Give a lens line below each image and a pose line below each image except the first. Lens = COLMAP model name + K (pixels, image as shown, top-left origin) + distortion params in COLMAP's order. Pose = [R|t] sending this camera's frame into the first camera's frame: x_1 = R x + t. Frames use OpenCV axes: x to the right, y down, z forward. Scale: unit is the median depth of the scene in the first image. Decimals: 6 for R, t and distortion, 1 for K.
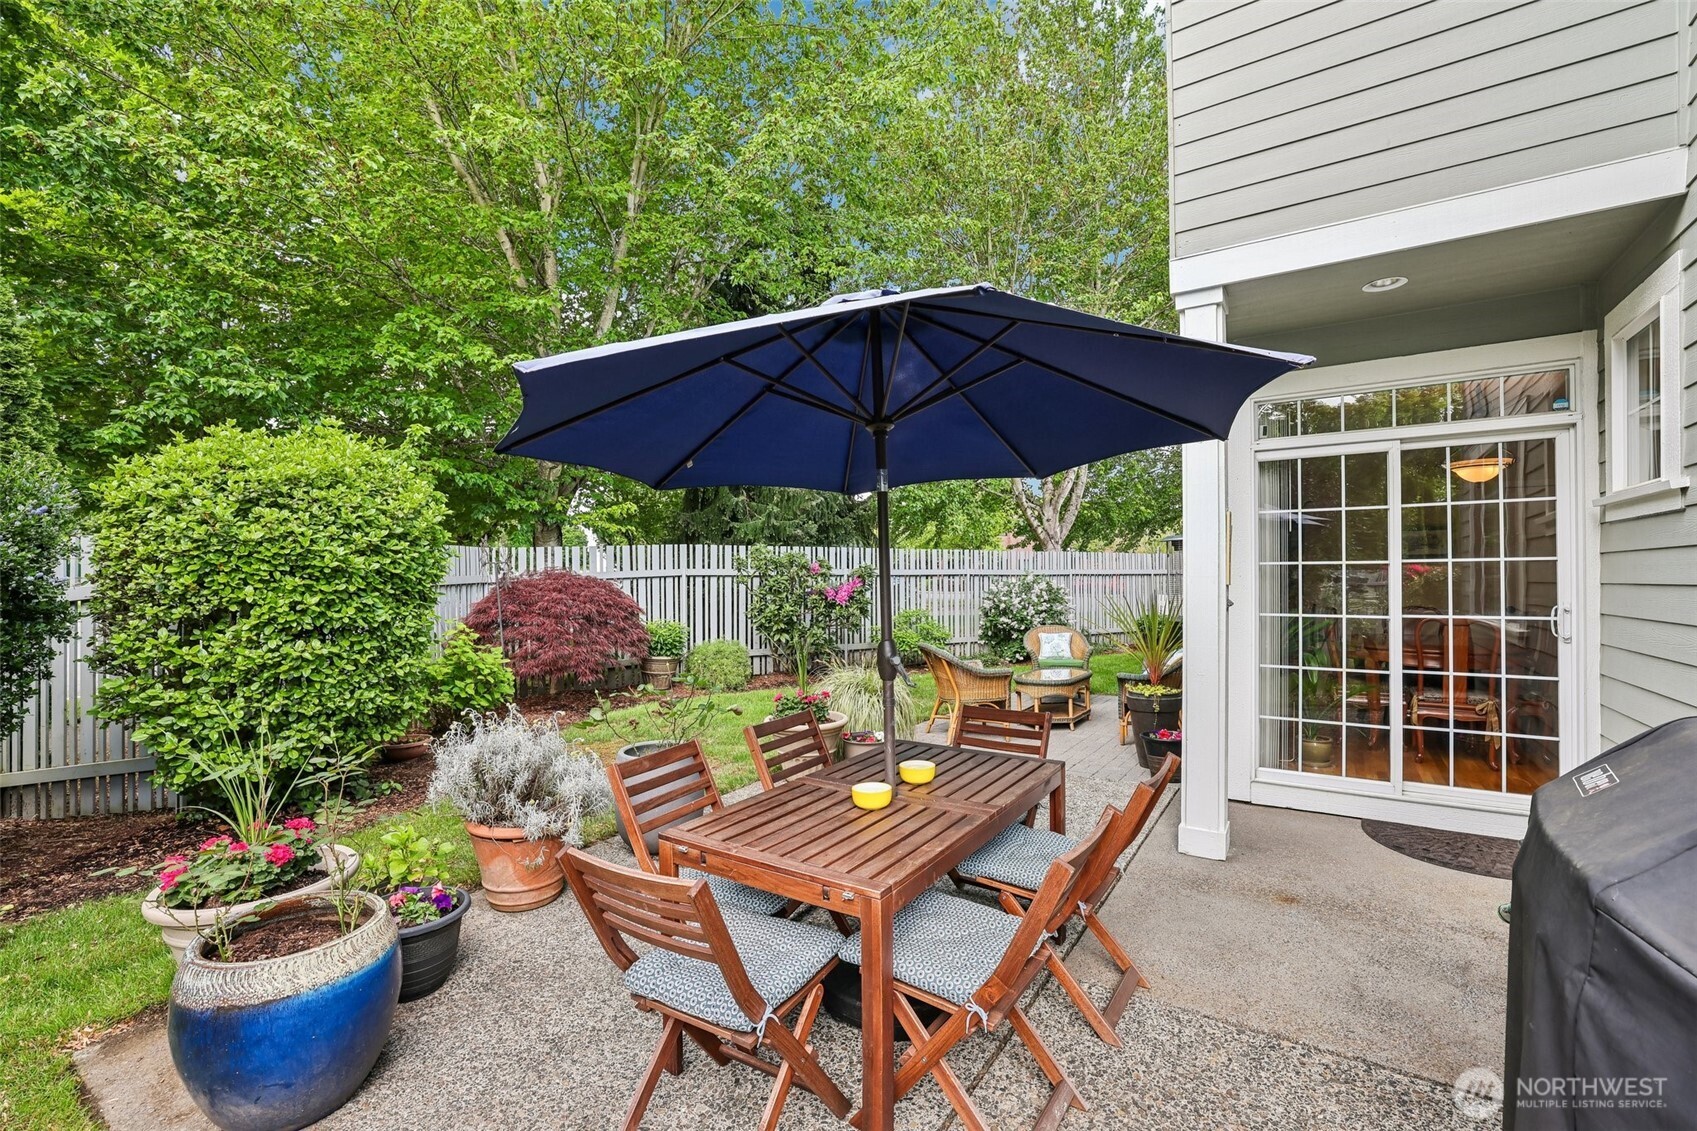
lens RADIAL K [[727.3, 0, 848.2], [0, 727.3, 574.1], [0, 0, 1]] dist [-0.031200, 0.008550]
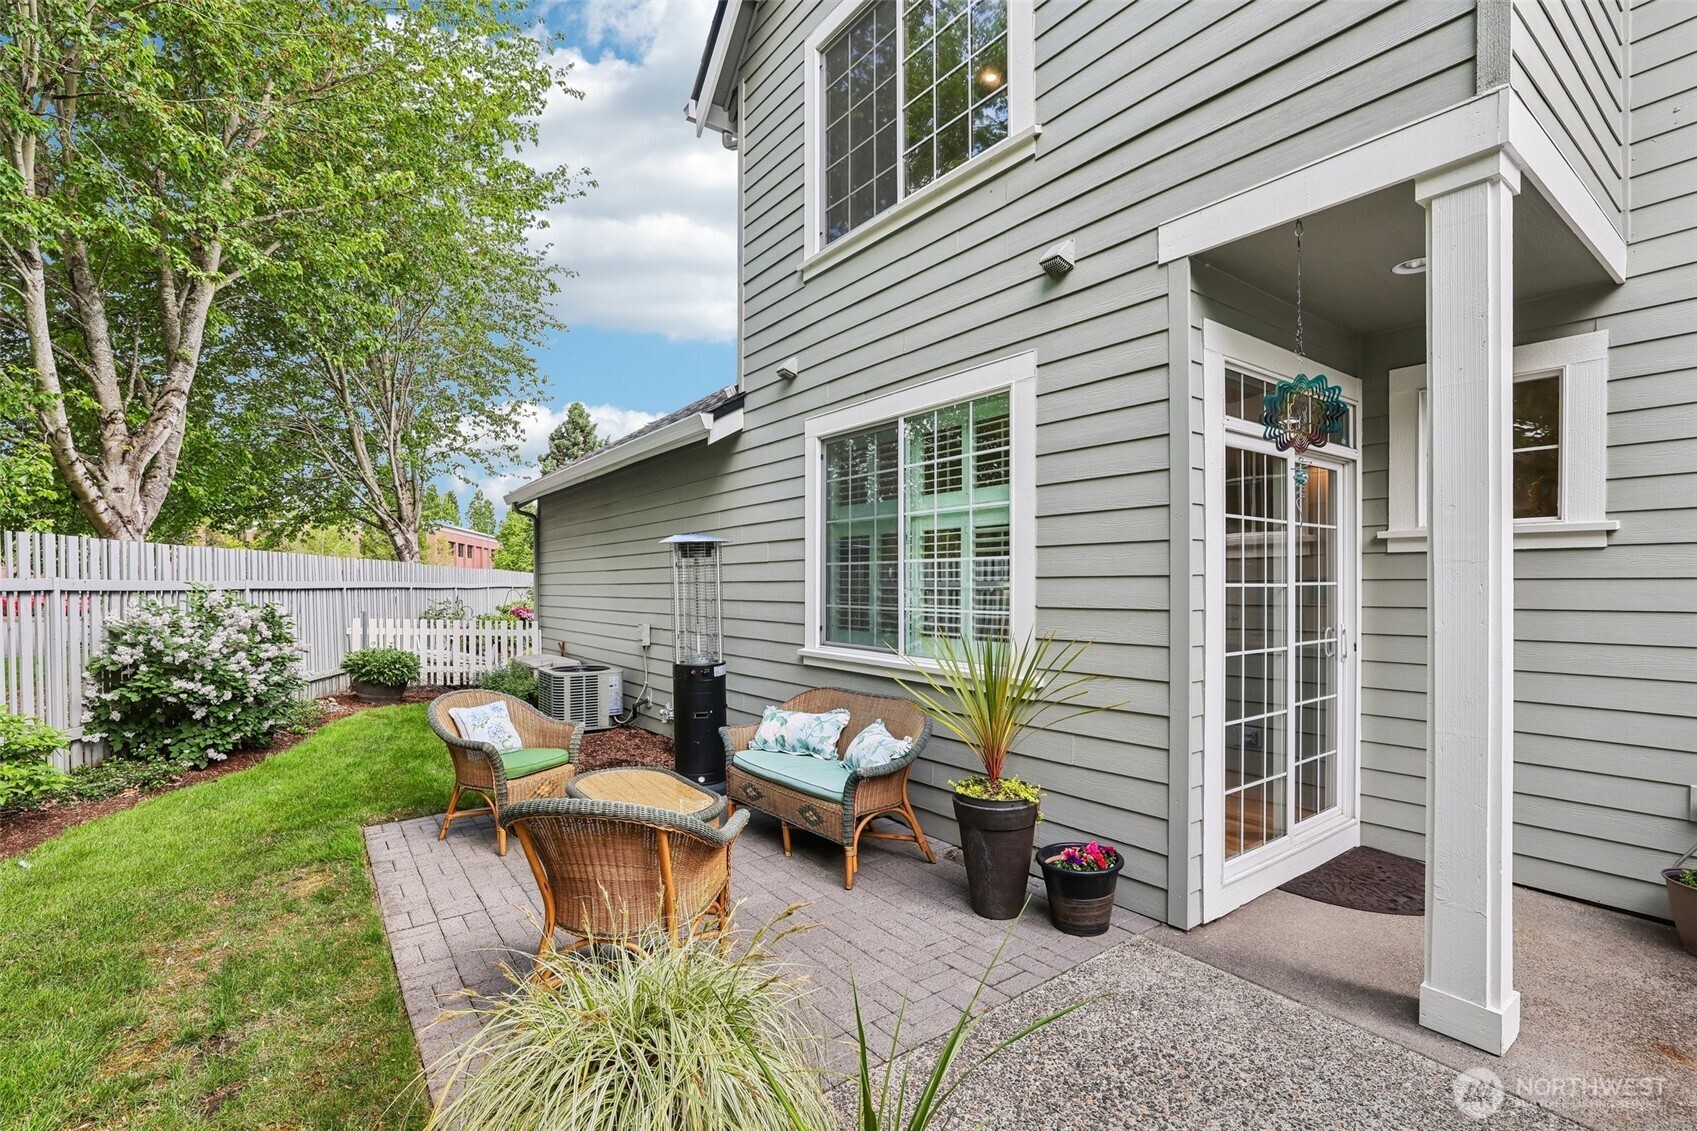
lens RADIAL K [[764.1, 0, 829.8], [0, 764.1, 595.5], [0, 0, 1]] dist [-0.002507, -0.000019]
pose [[0.347374, -0.009300, 0.937681, -0.109652], [-0.005010, 0.999918, 0.011773, -0.004683], [-0.937713, -0.008788, 0.347299, 0.409244]]
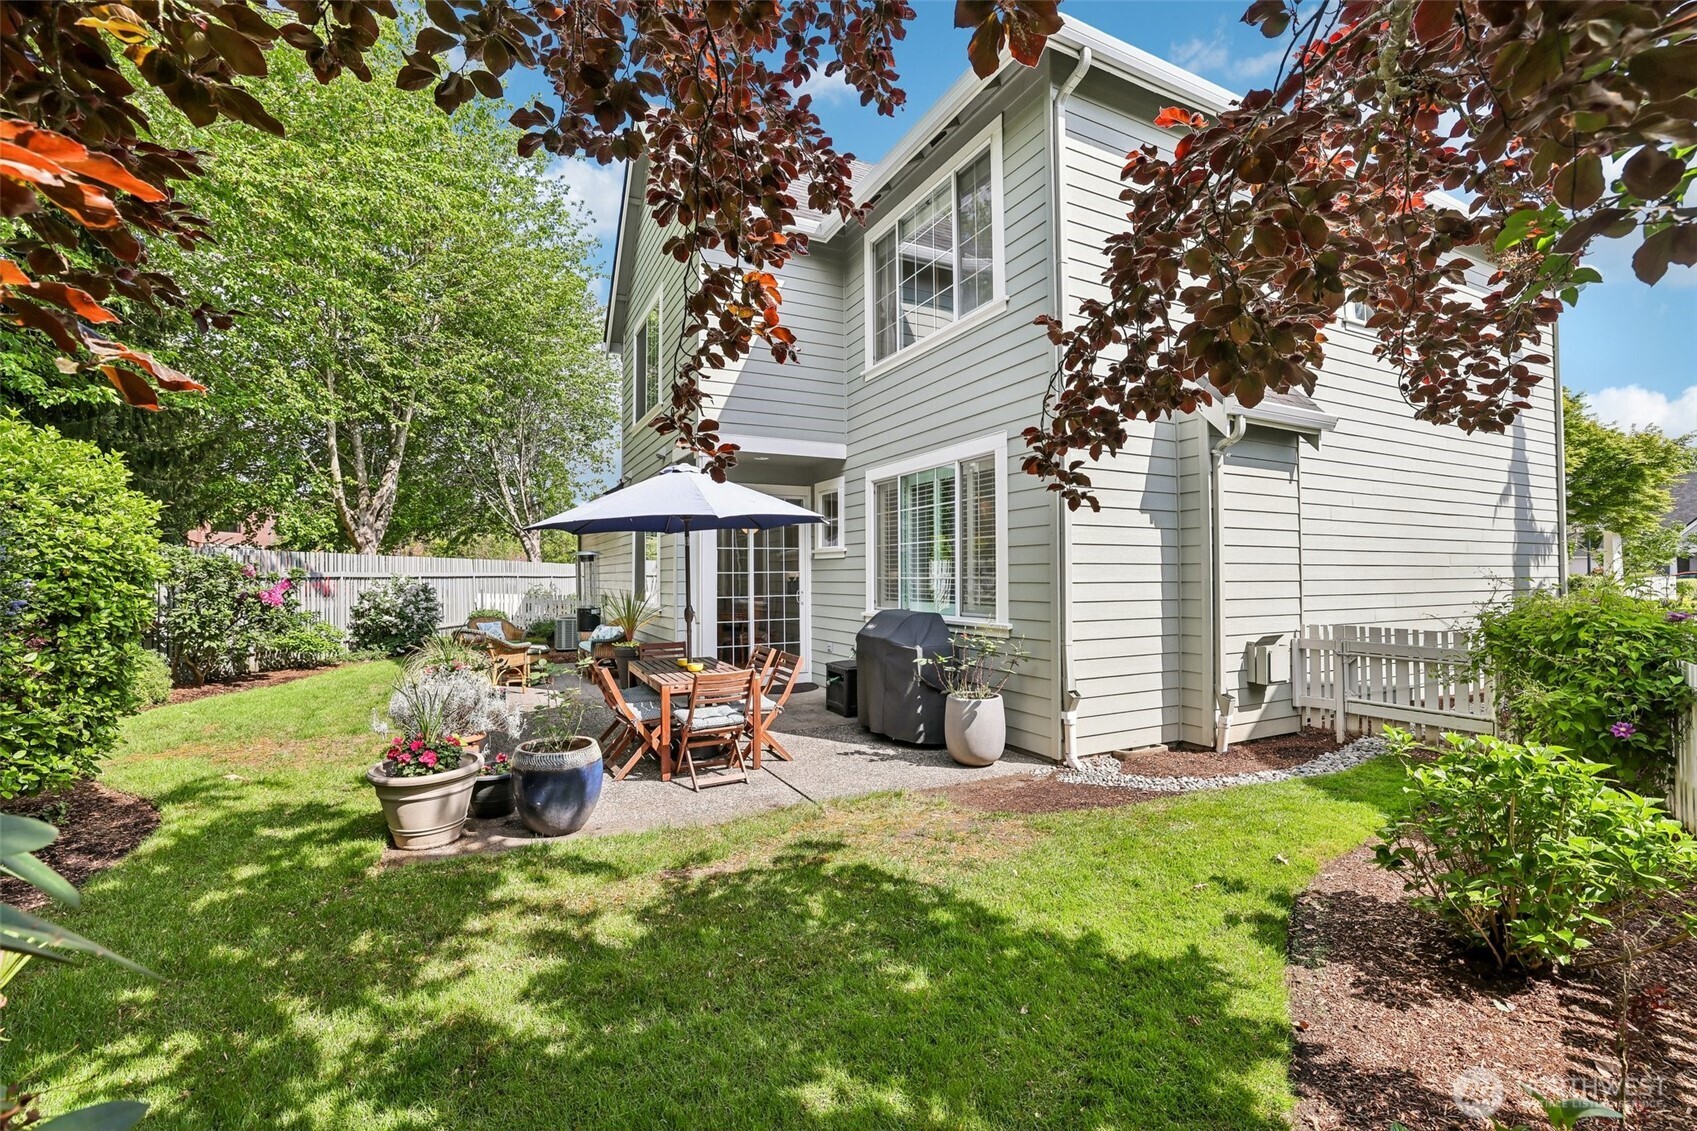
lens RADIAL K [[727.3, 0, 846.5], [0, 727.3, 565.9], [0, 0, 1]] dist [-0.031200, 0.008550]
pose [[0.490567, 0.014655, 0.871280, -0.392709], [-0.004845, 0.999889, -0.014091, -0.004565], [-0.871390, 0.002691, 0.490583, -0.150990]]
